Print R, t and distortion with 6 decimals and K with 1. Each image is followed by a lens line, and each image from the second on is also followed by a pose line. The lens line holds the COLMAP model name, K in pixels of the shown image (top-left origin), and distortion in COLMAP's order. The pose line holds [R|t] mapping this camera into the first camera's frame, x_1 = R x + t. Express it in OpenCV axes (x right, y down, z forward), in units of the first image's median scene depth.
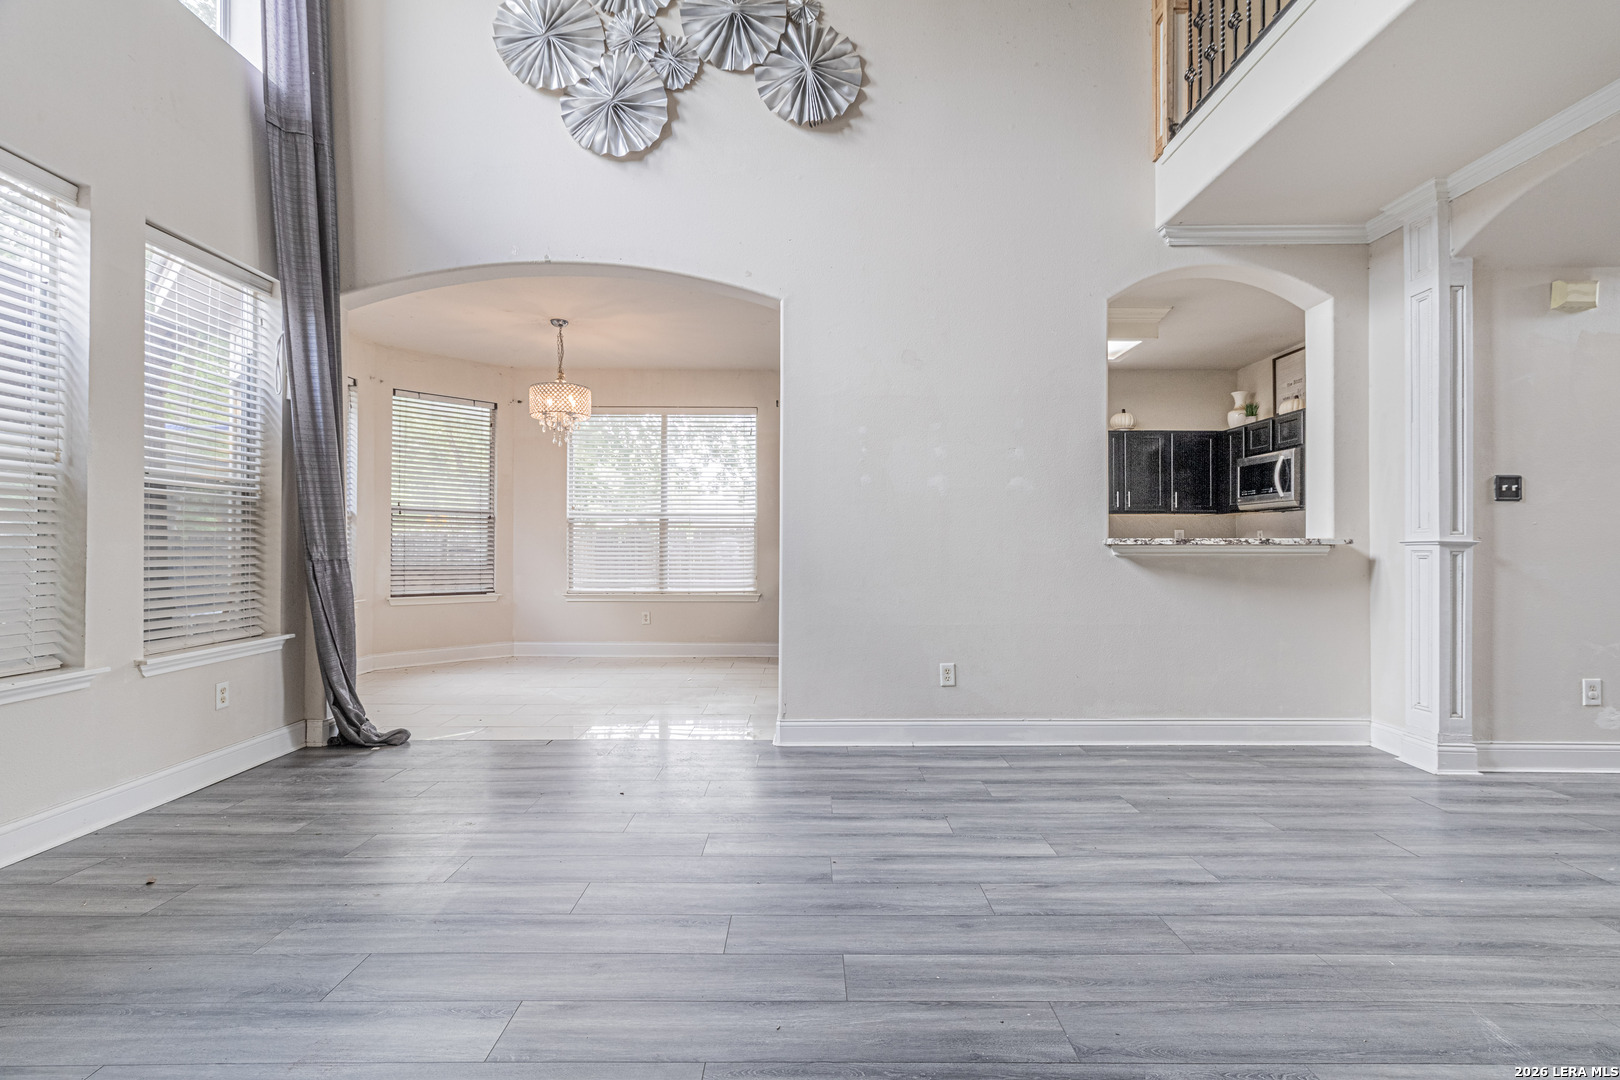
lens RADIAL K [[753.4, 0, 811.0], [0, 753.4, 536.9], [0, 0, 1]] dist [0.006165, 0.000469]
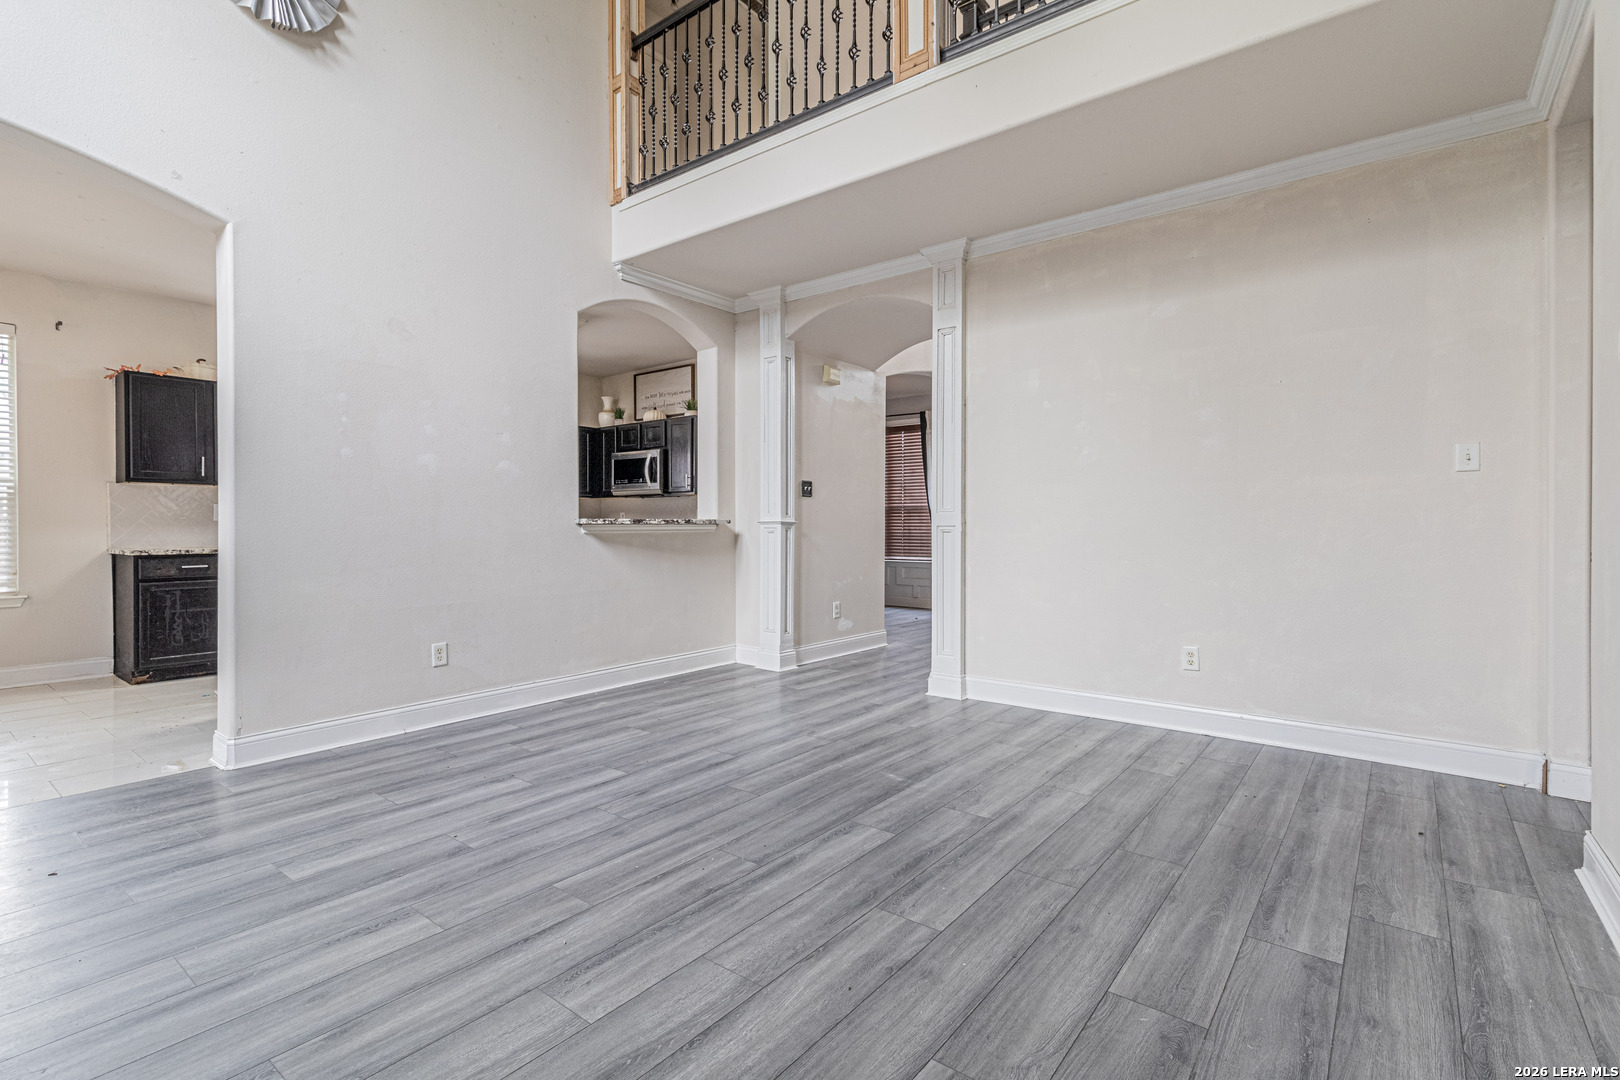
lens RADIAL K [[747.3, 0, 813.6], [0, 747.3, 530.1], [0, 0, 1]] dist [0.004359, 0.000884]
pose [[0.619383, -0.007503, 0.785053, -0.342927], [-0.007052, 0.999861, 0.015120, -0.000313], [-0.785057, -0.014902, 0.619244, 0.001124]]
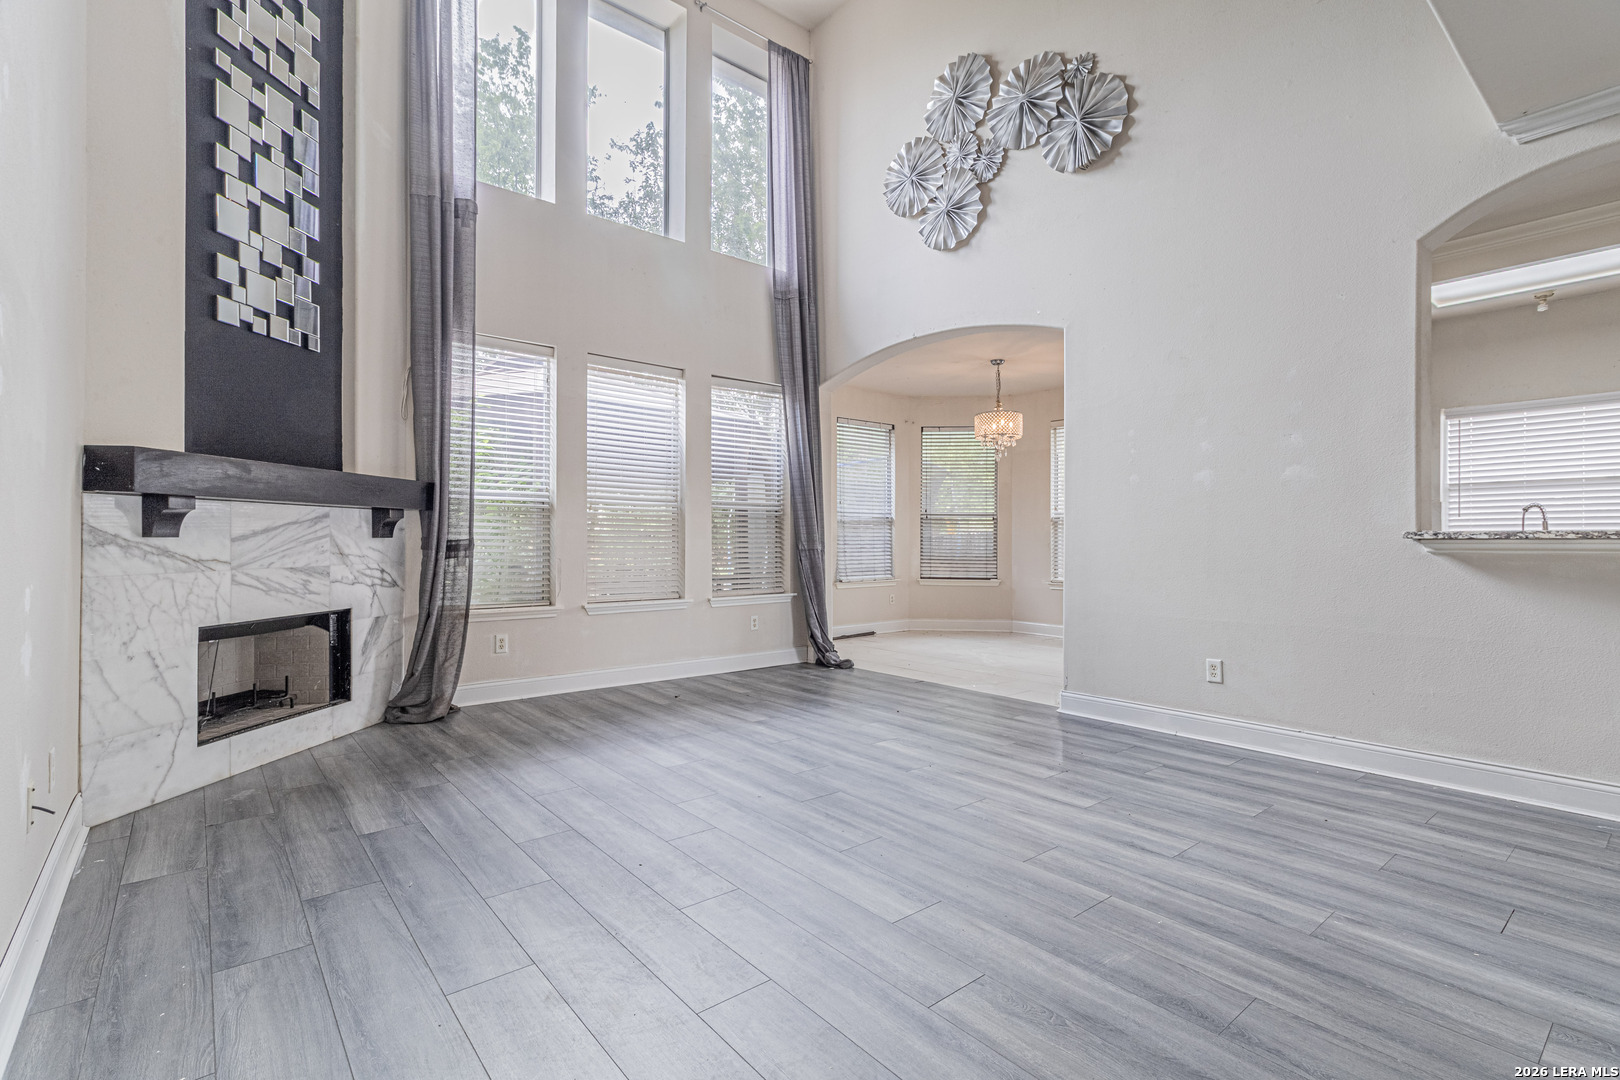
lens RADIAL K [[753.2, 0, 816.5], [0, 753.2, 538.0], [0, 0, 1]] dist [0.004742, 0.000585]
pose [[0.635777, -0.003778, -0.771864, 0.731305], [0.009021, 0.999956, 0.002535, 0.001179], [0.771820, -0.008575, 0.635783, -0.037925]]
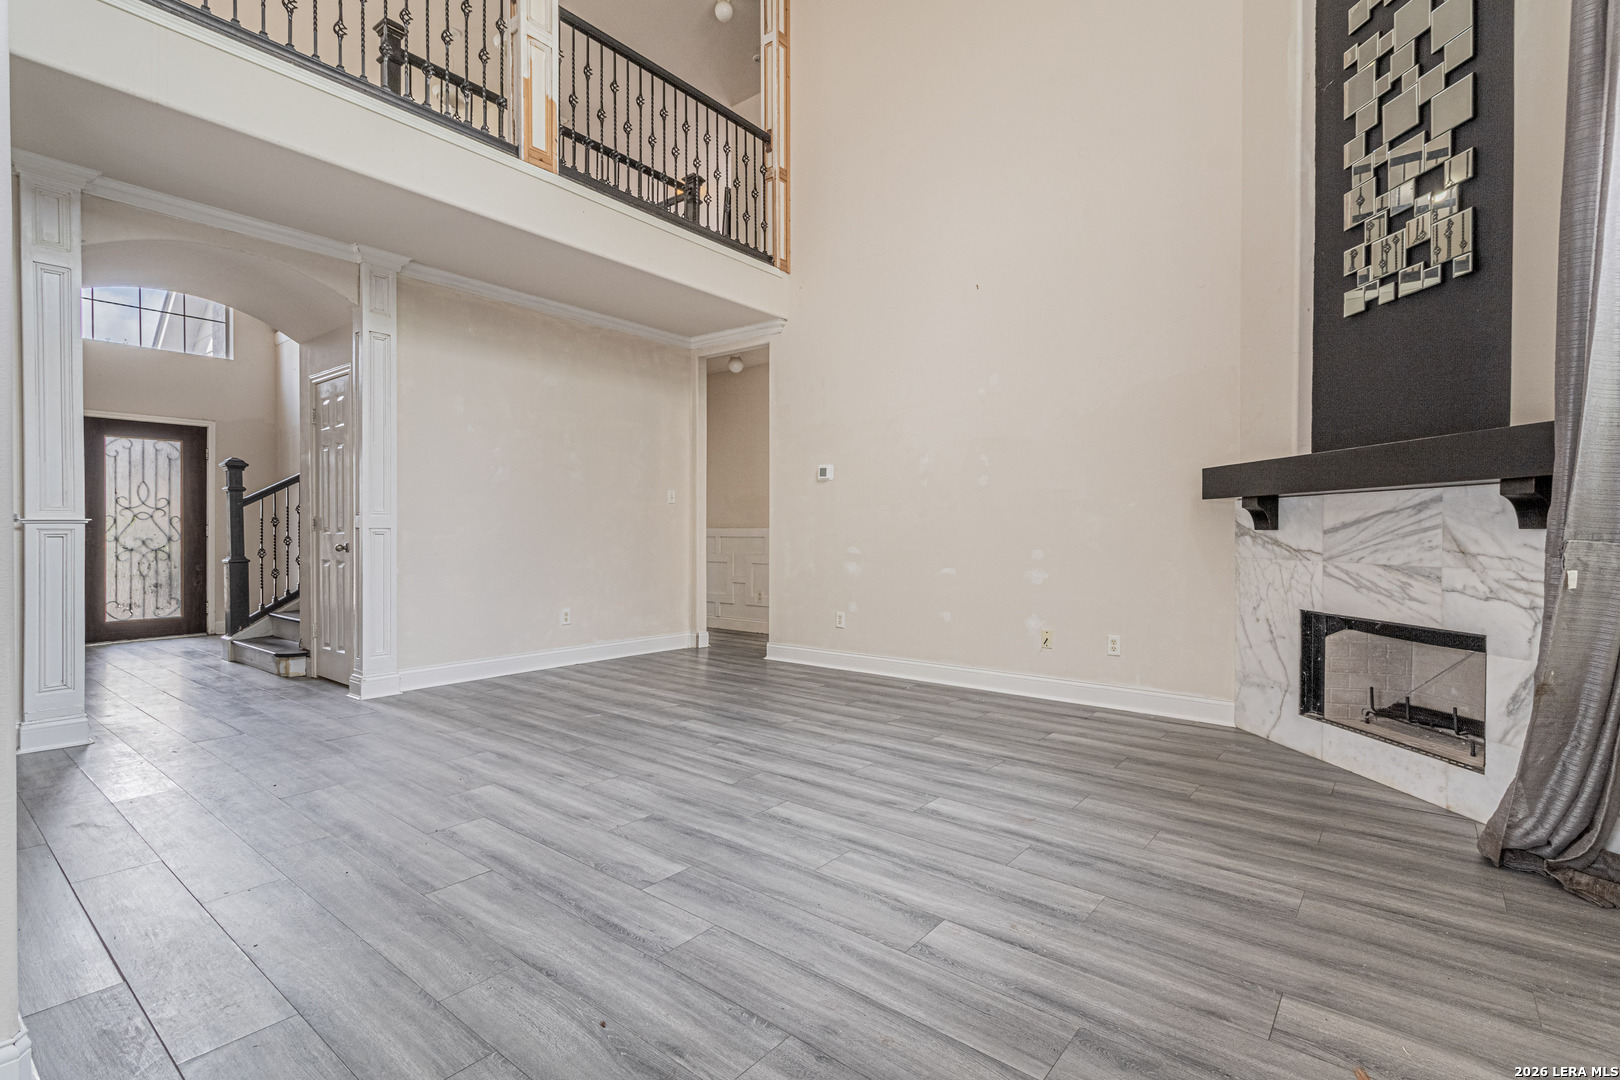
lens RADIAL K [[762.1, 0, 817.3], [0, 762.1, 542.8], [0, 0, 1]] dist [0.016528, 0.000007]
pose [[-0.778947, -0.015534, 0.626897, -0.640738], [-0.013488, 0.999877, 0.008018, 0.014621], [-0.626944, -0.002210, -0.779061, 1.242907]]
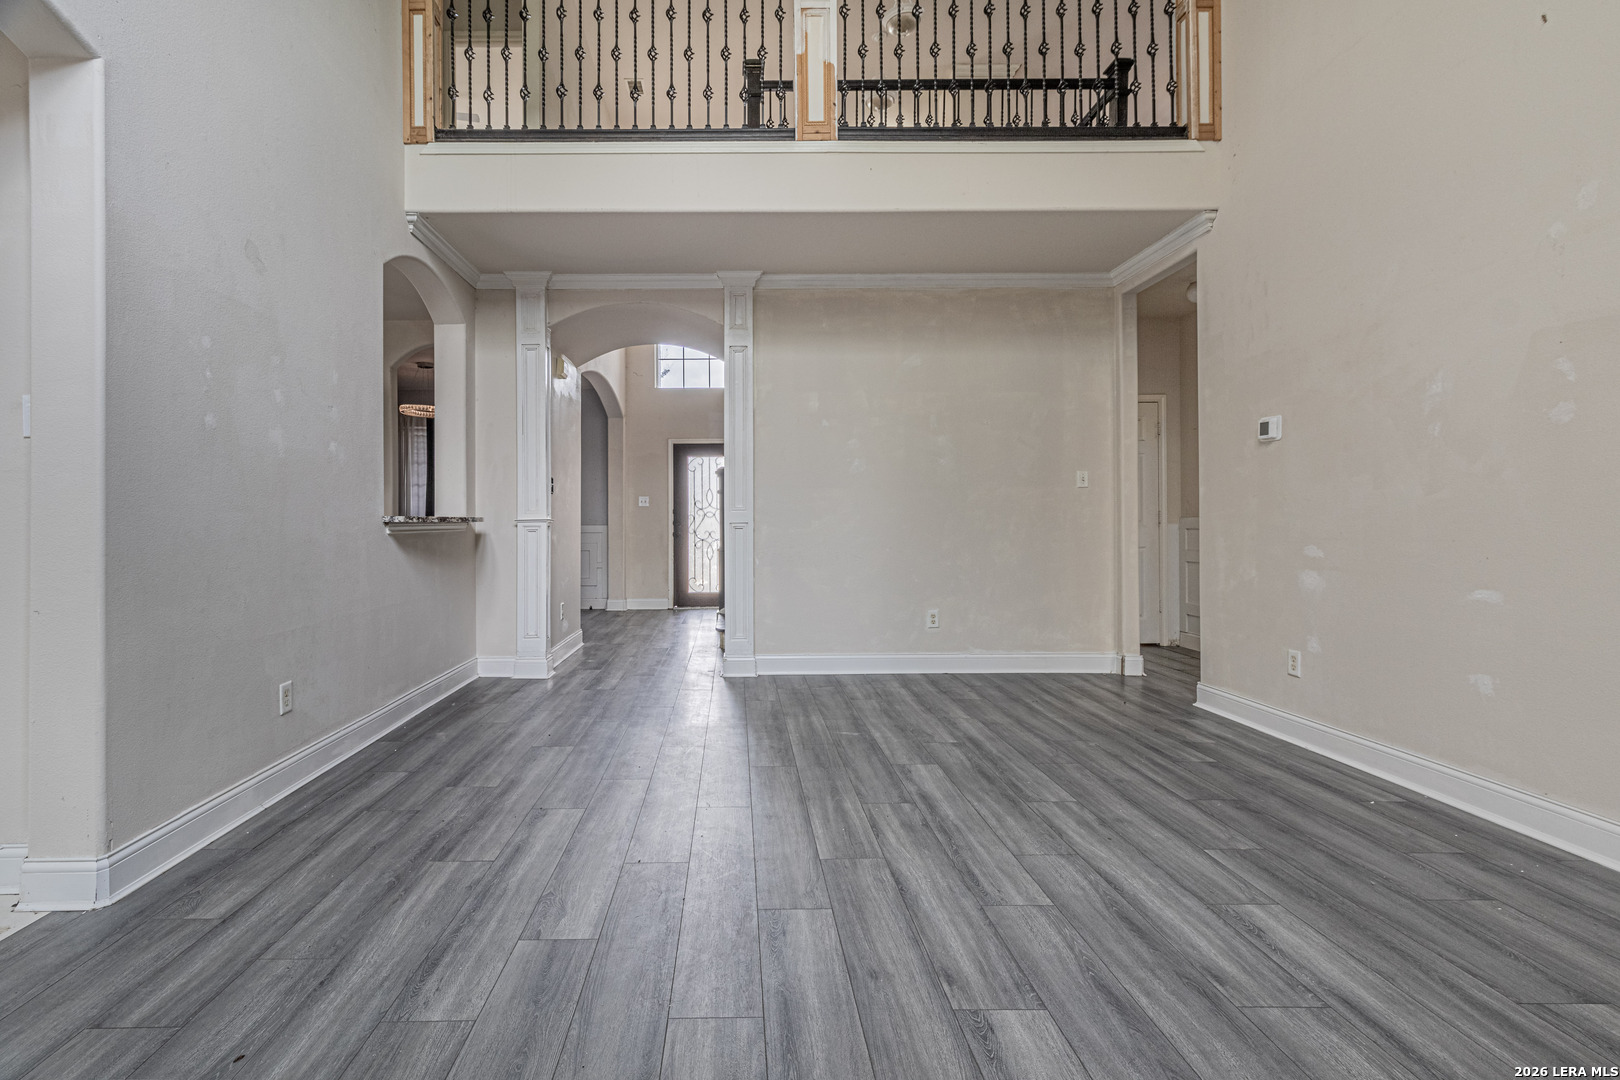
lens RADIAL K [[768.2, 0, 730.4], [0, 768.2, 527.4], [0, 0, 1]] dist [0.003874, 0.001212]
pose [[0.004178, -0.010207, 0.999939, -0.689292], [-0.005008, 0.999935, 0.010228, 0.003512], [-0.999979, -0.005051, 0.004127, 0.660005]]
